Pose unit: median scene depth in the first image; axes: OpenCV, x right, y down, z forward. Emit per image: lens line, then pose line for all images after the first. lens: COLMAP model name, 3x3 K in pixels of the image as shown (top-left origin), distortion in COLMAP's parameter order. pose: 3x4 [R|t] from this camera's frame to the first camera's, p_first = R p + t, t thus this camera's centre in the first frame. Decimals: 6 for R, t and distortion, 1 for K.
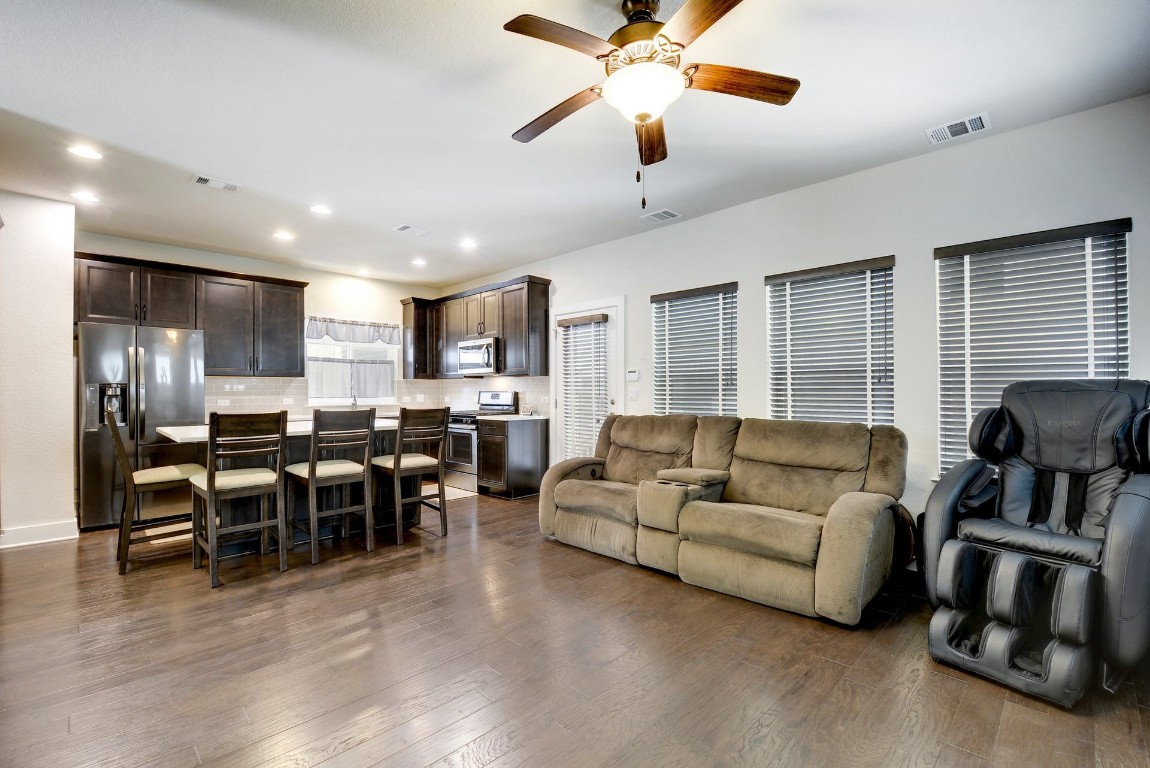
lens RADIAL K [[503.3, 0, 554.1], [0, 503.3, 394.8], [0, 0, 1]] dist [0.021399, -0.029039]
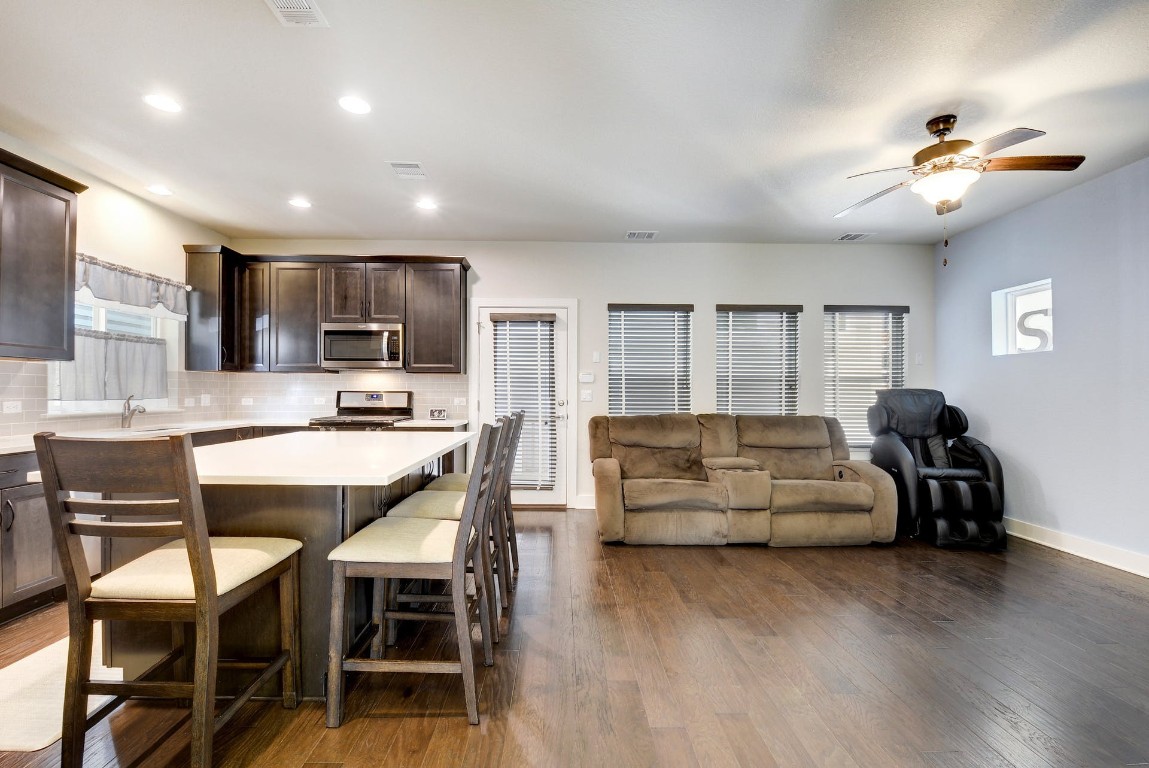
lens RADIAL K [[502.9, 0, 553.6], [0, 502.9, 394.7], [0, 0, 1]] dist [0.021399, -0.029039]
pose [[0.687850, 0.002524, 0.725848, -0.564791], [-0.002744, 0.999996, -0.000877, -0.001230], [-0.725848, -0.001388, 0.687854, 0.296355]]
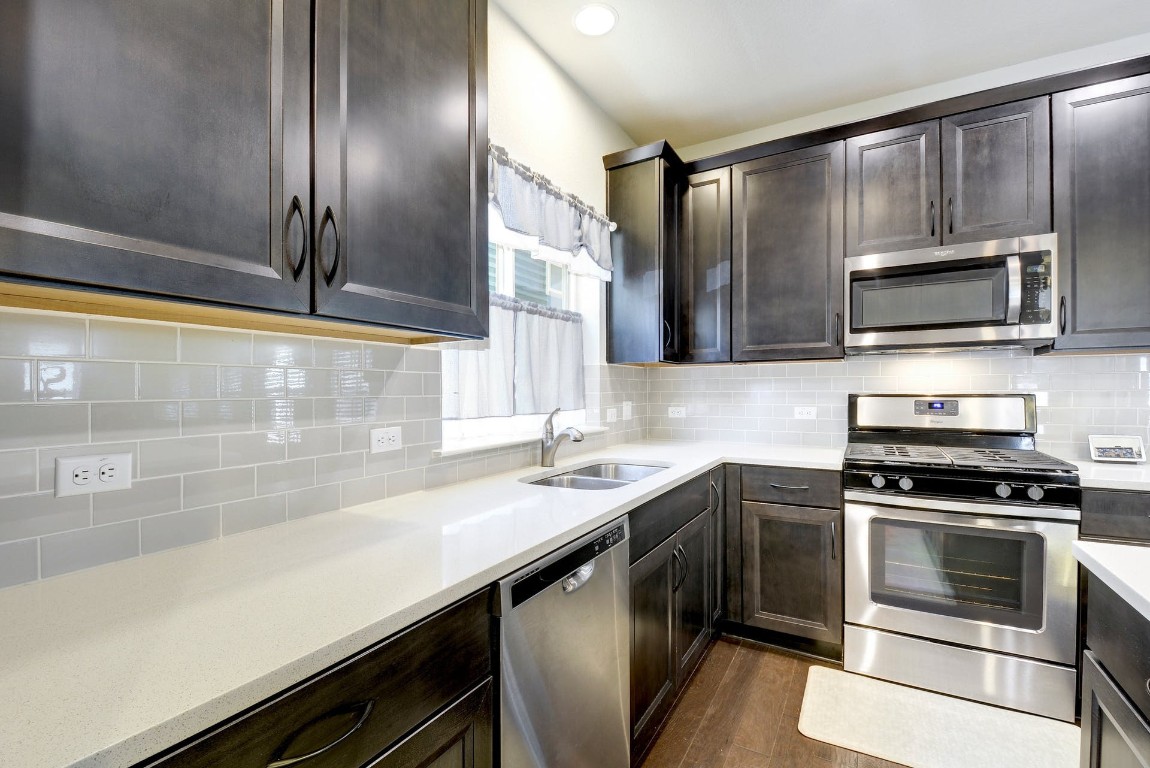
lens RADIAL K [[503.3, 0, 554.1], [0, 503.3, 394.8], [0, 0, 1]] dist [0.021399, -0.029039]
pose [[0.968301, -0.005289, 0.249729, -0.558524], [0.004451, 0.999982, 0.003918, -0.010606], [-0.249745, -0.002682, 0.968308, 0.814786]]
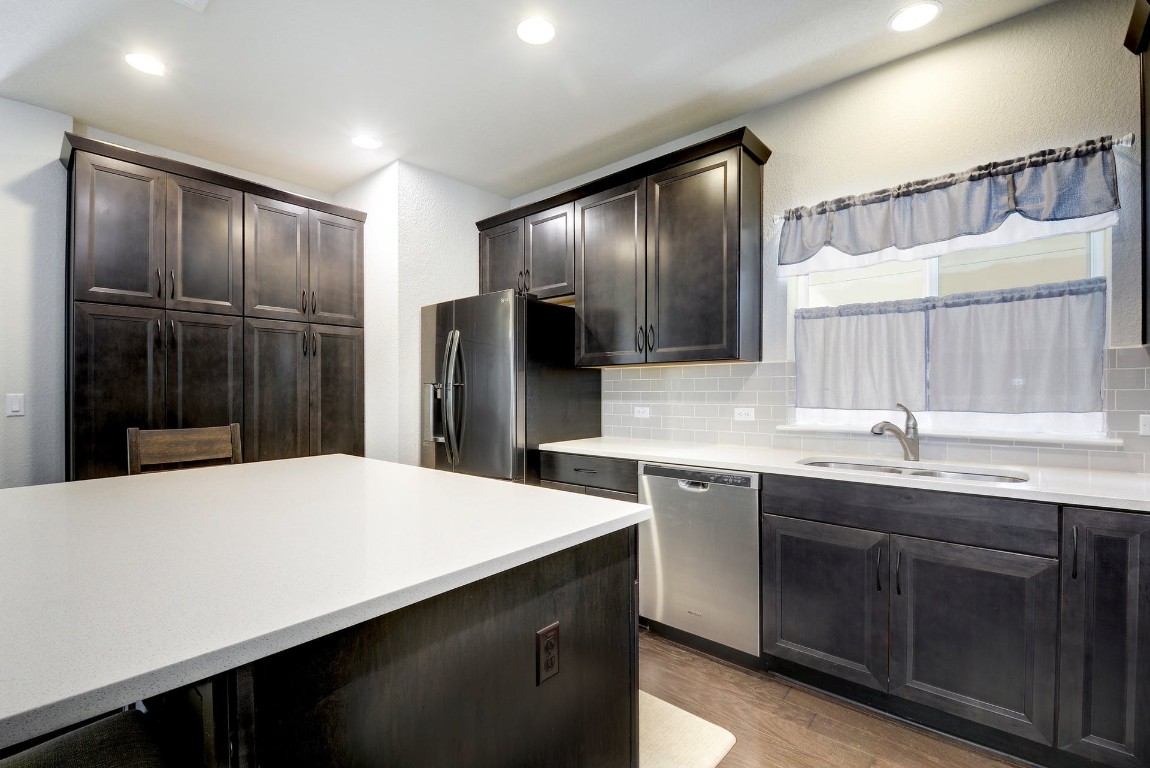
lens RADIAL K [[503.3, 0, 554.1], [0, 503.3, 394.8], [0, 0, 1]] dist [0.021399, -0.029039]
pose [[0.047431, 0.007809, -0.998844, -0.086494], [-0.001437, 0.999969, 0.007750, -0.009117], [0.998873, 0.001068, 0.047441, 0.885060]]
